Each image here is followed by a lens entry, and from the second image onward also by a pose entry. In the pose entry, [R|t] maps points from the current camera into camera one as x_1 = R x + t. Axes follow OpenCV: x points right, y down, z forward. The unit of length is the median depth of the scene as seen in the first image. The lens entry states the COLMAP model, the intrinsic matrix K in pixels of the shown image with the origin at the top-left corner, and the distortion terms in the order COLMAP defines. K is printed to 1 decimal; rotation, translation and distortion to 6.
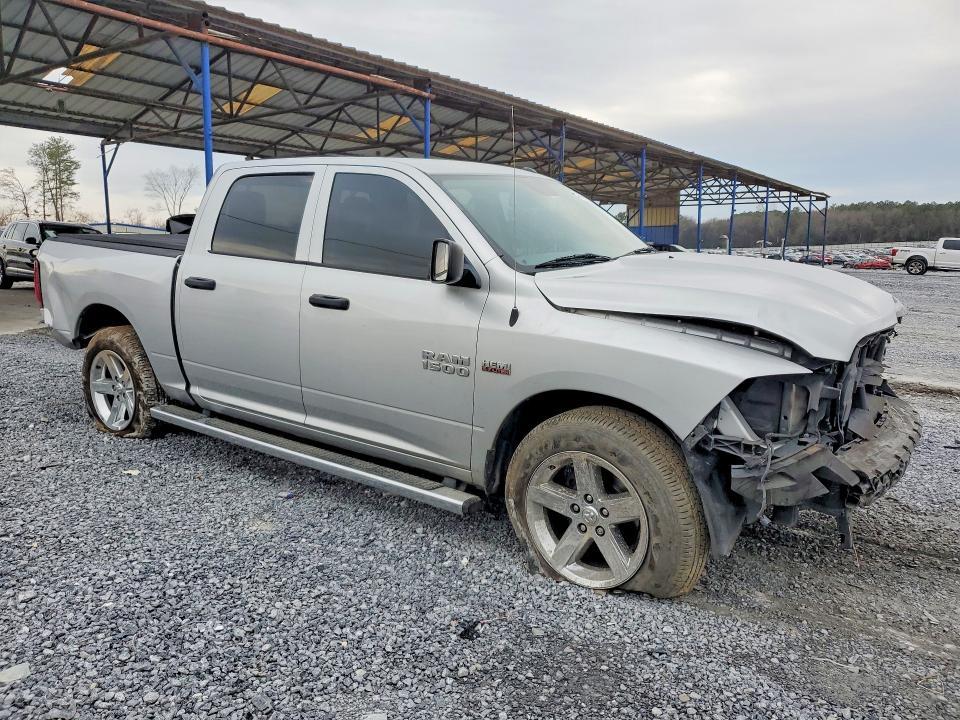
lens RADIAL K [[735.0, 0, 480.0], [0, 735.0, 360.0], [0, 0, 1]] dist [0.035007, 0.001267]
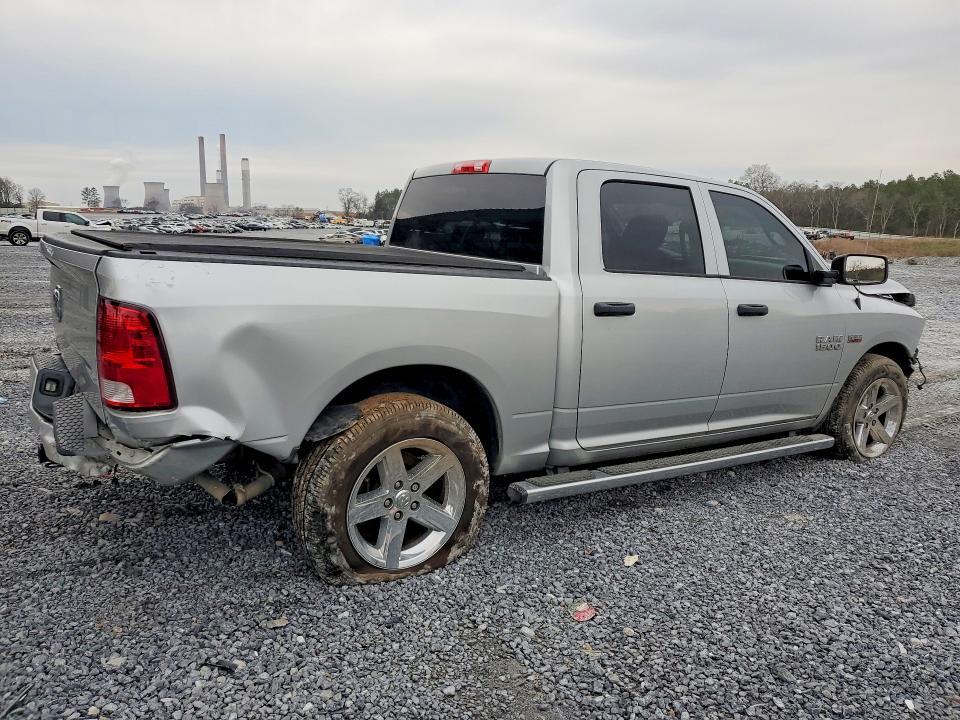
lens RADIAL K [[752.9, 0, 480.0], [0, 752.9, 360.0], [0, 0, 1]] dist [0.008680, 0.009008]
pose [[0.352386, -0.167429, 0.920756, -1.305124], [0.128109, 0.983235, 0.129761, -0.189982], [-0.927045, 0.072231, 0.367927, 0.895308]]
